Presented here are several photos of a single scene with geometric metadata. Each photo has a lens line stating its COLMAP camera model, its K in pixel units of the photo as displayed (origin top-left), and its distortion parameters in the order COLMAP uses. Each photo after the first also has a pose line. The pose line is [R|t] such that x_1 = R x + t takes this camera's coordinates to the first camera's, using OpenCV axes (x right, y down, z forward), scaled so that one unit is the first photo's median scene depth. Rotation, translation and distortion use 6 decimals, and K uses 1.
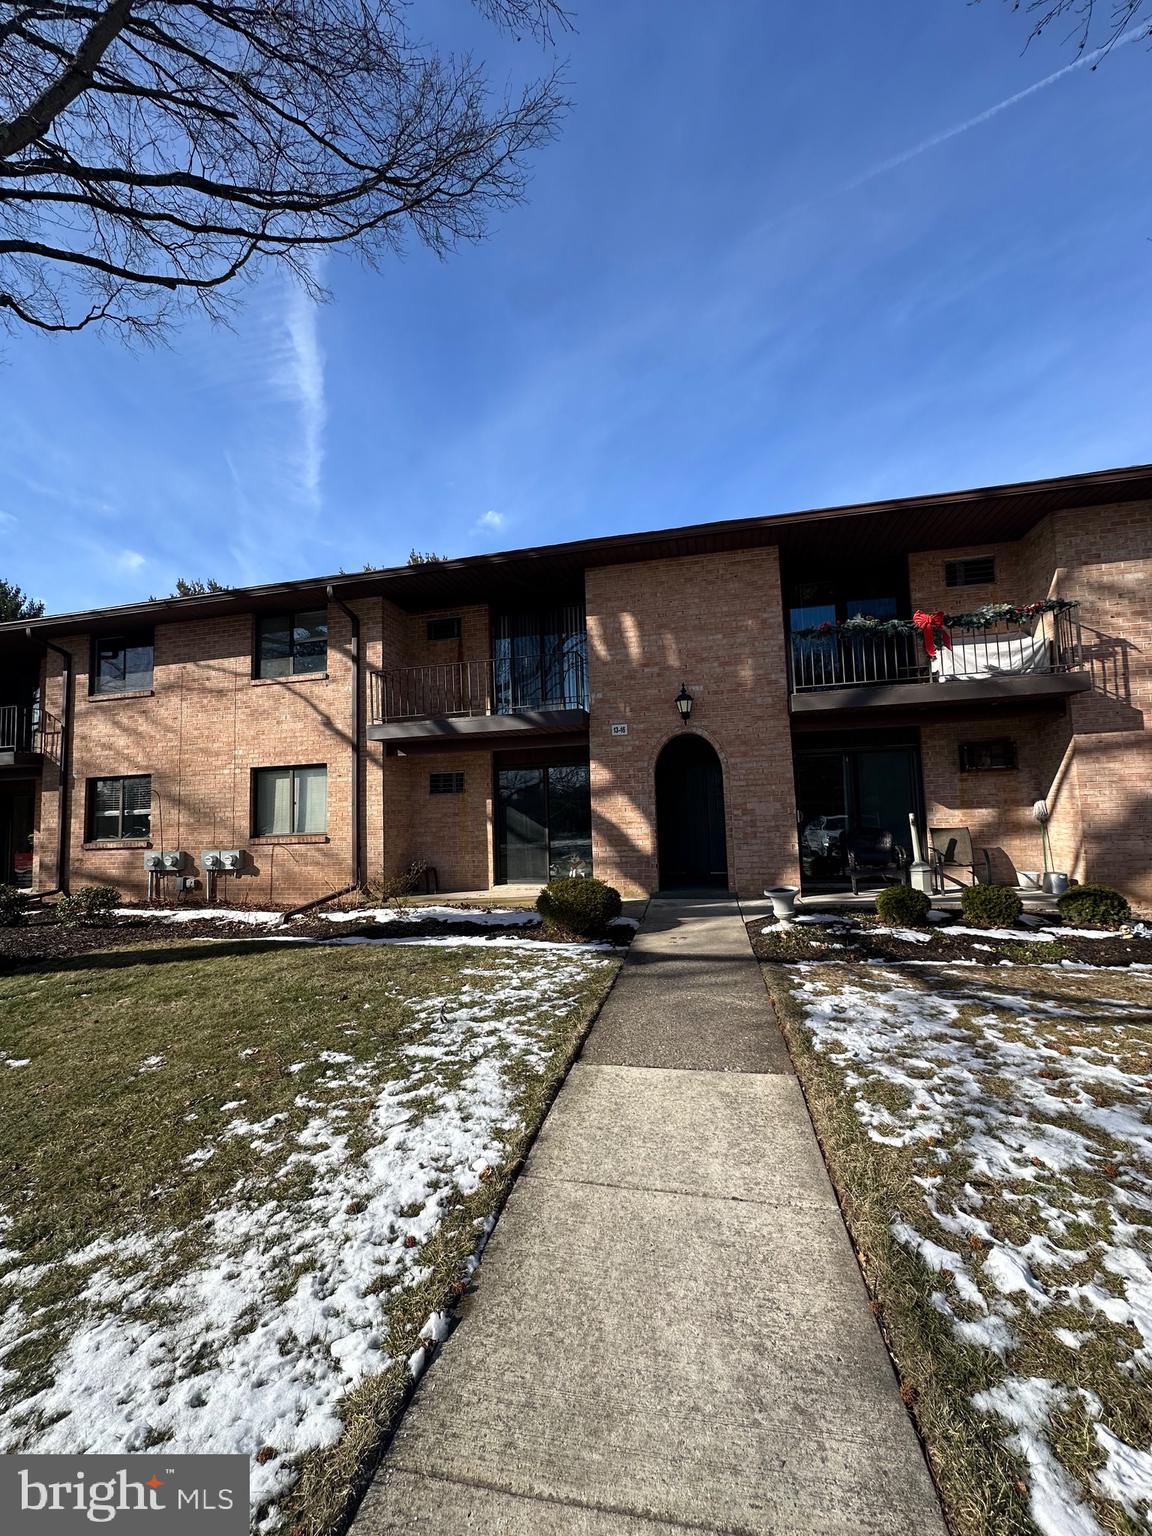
lens RADIAL K [[611.5, 0, 576.7], [0, 611.5, 766.5], [0, 0, 1]] dist [-0.003989, 0.000695]
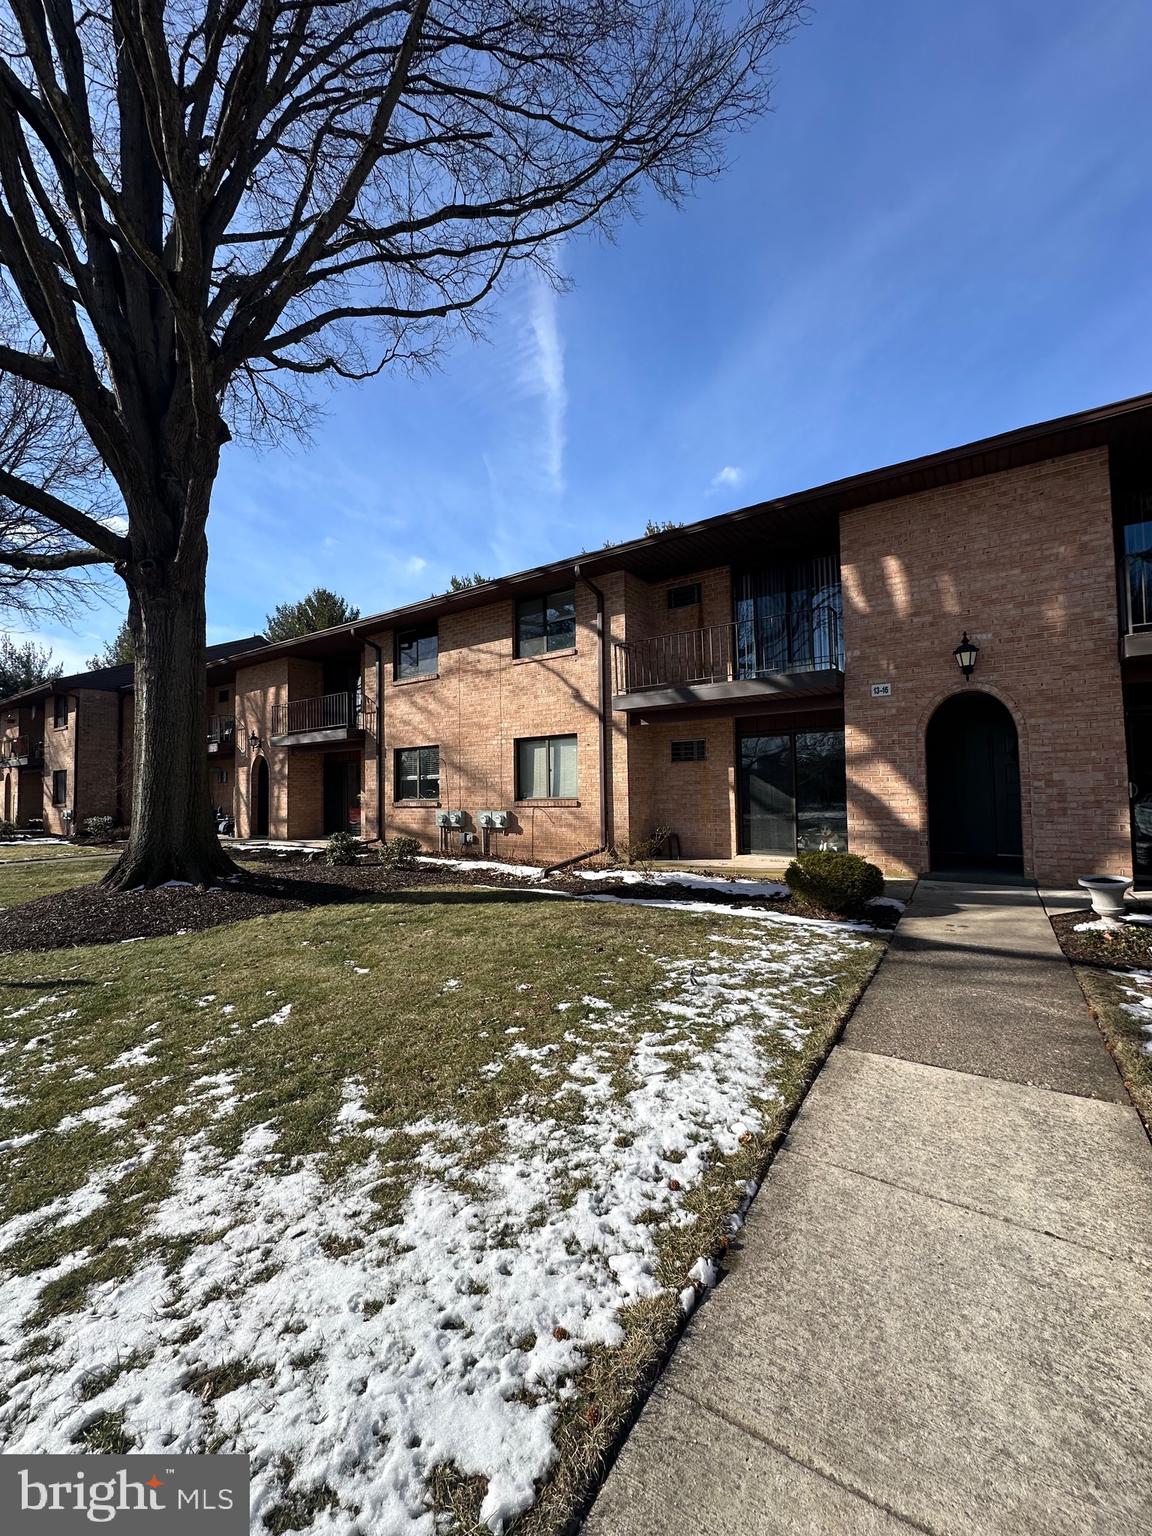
lens RADIAL K [[611.5, 0, 576.7], [0, 611.5, 766.5], [0, 0, 1]] dist [-0.003989, 0.000695]
pose [[0.927766, 0.003033, -0.373151, -0.021565], [0.015918, 0.998735, 0.047694, 0.004462], [0.372823, -0.050188, 0.926544, 0.001343]]
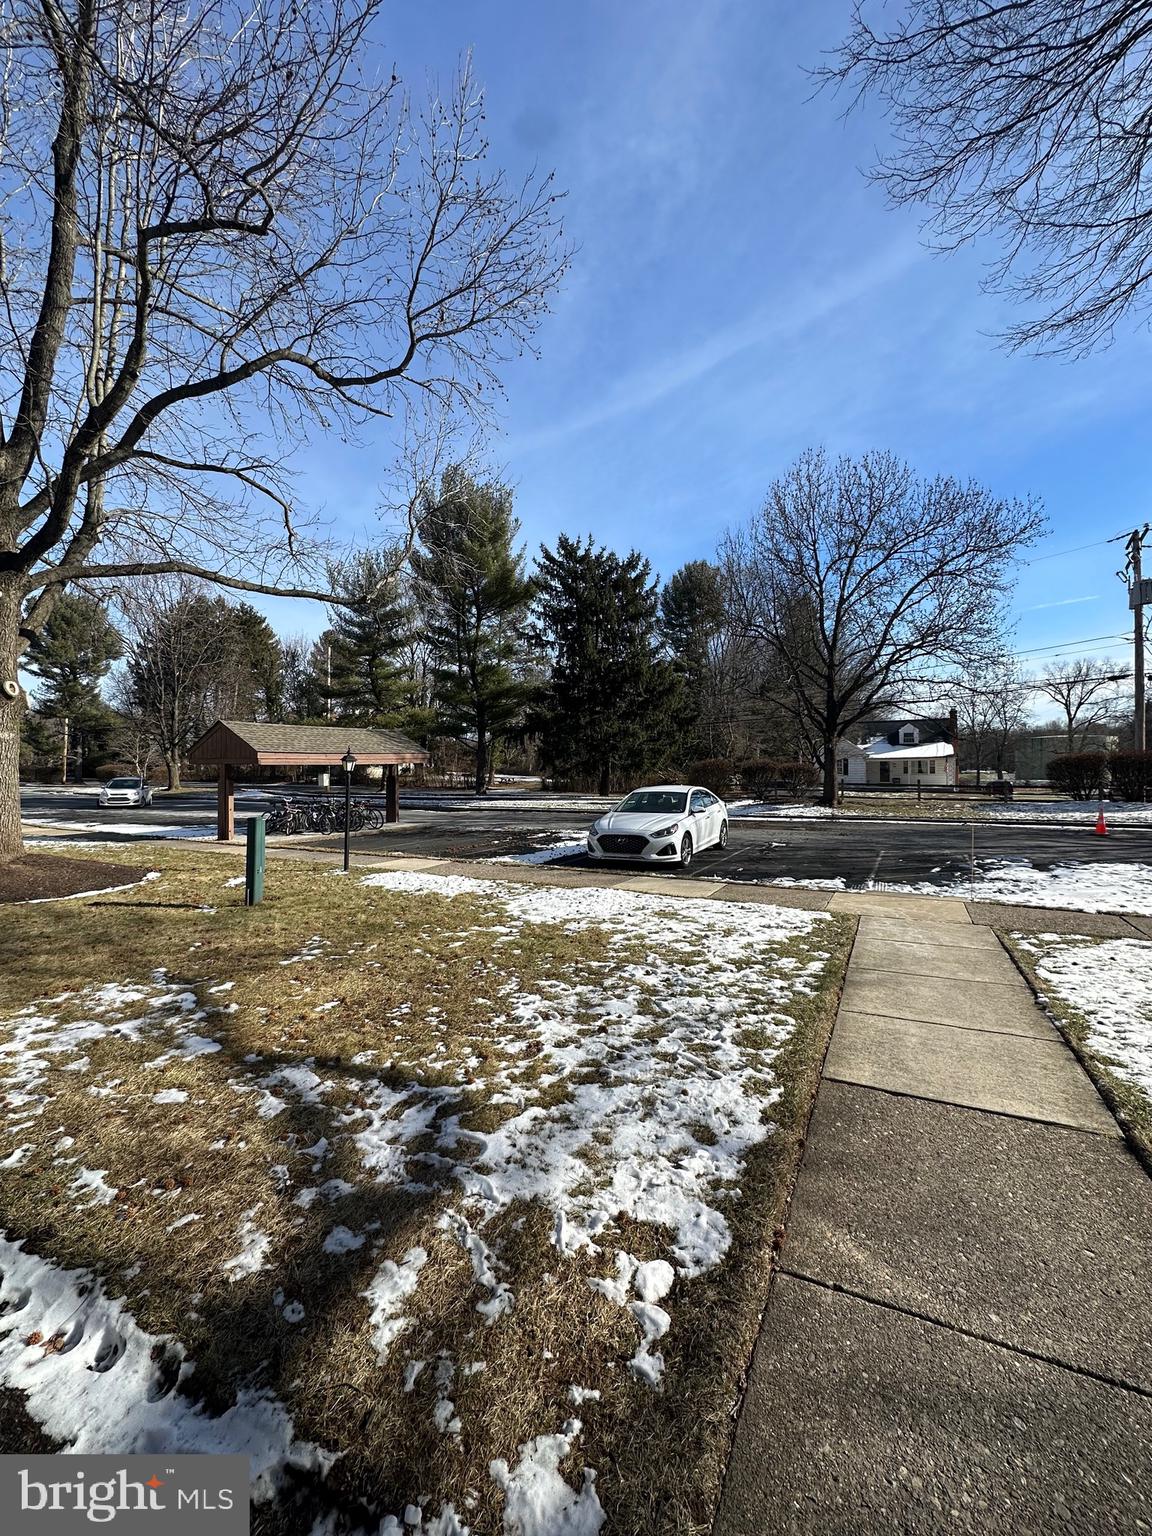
lens RADIAL K [[611.5, 0, 576.7], [0, 611.5, 766.5], [0, 0, 1]] dist [-0.003989, 0.000695]
pose [[-0.961550, 0.043213, 0.271207, 0.379405], [0.021820, 0.996442, -0.081405, 0.073615], [-0.273760, -0.072357, -0.959072, 1.749058]]
